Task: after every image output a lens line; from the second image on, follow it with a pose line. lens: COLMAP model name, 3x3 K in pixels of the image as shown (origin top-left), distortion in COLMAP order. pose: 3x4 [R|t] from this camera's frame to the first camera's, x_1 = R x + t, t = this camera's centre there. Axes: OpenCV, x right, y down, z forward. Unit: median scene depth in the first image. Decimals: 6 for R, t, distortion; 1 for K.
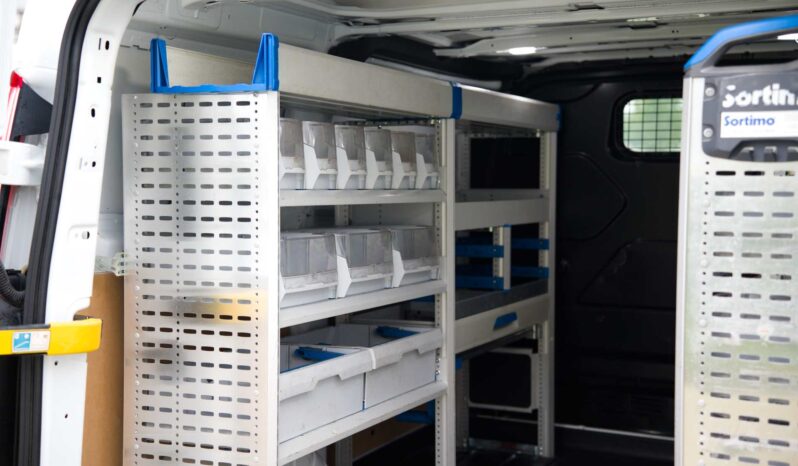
lens RADIAL K [[1137.2, 0, 399.0], [0, 1137.2, 233.0], [0, 0, 1]] dist [0.161240, 0.644733]
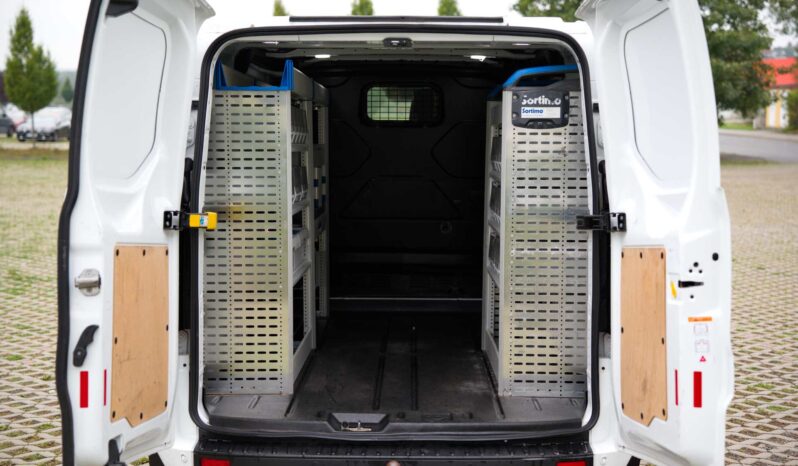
lens RADIAL K [[1137.2, 0, 399.0], [0, 1137.2, 233.0], [0, 0, 1]] dist [0.161240, 0.644733]
pose [[0.917357, -0.037392, 0.396305, -0.836719], [0.023765, 0.998947, 0.039241, 0.049555], [-0.397355, -0.026580, 0.917280, -0.966085]]
